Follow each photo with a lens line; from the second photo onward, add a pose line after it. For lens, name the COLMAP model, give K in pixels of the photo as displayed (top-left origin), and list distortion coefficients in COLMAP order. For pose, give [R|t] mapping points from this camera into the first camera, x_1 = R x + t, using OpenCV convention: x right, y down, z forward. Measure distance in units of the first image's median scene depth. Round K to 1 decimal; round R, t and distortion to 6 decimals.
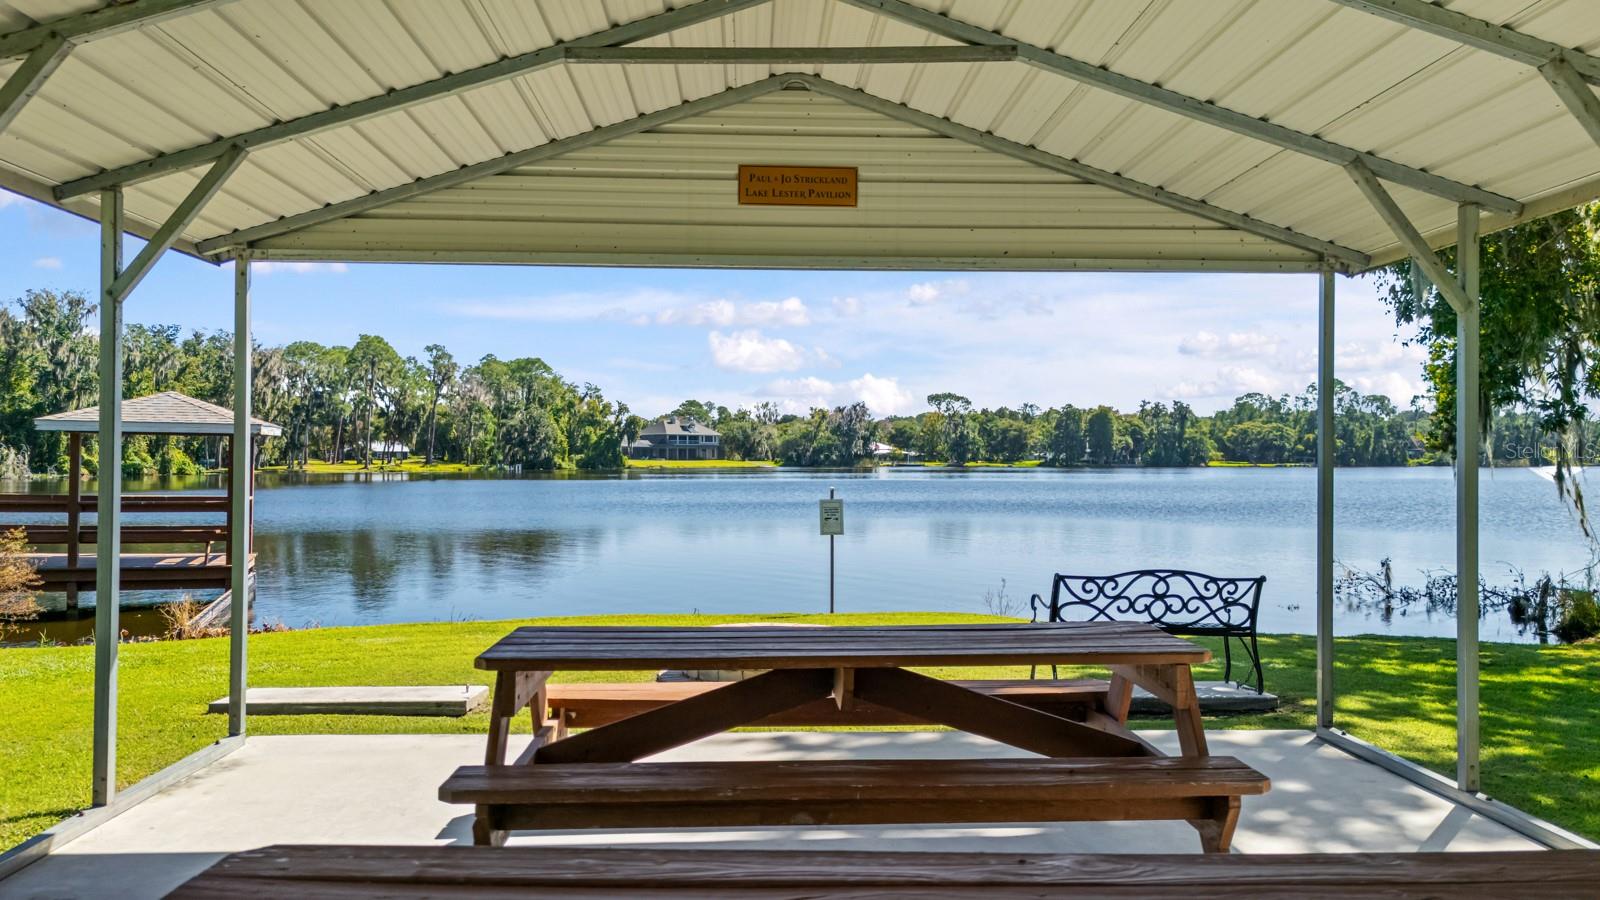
lens RADIAL K [[1131.5, 0, 800.0], [0, 1131.5, 450.0], [0, 0, 1]] dist [0.035529, -0.004728]
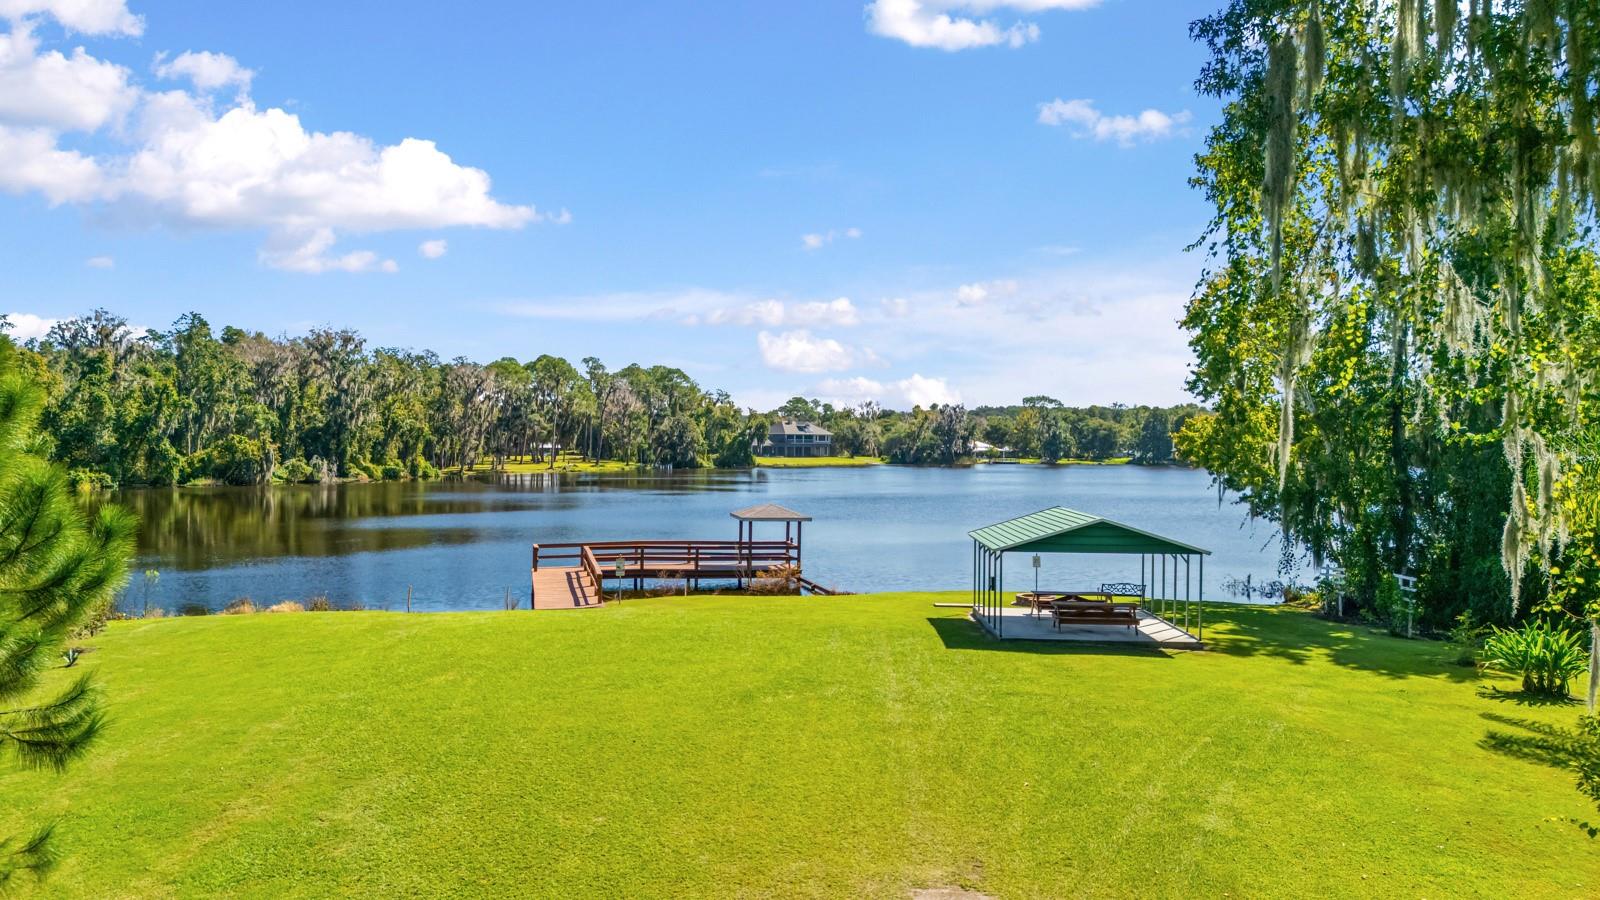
lens RADIAL K [[1163.6, 0, 800.0], [0, 1163.6, 450.0], [0, 0, 1]] dist [0.053394, -0.007253]
pose [[0.997622, 0.008033, -0.068460, -0.024682], [-0.006837, 0.999820, 0.017696, -0.018114], [0.068589, -0.017186, 0.997497, -0.136009]]
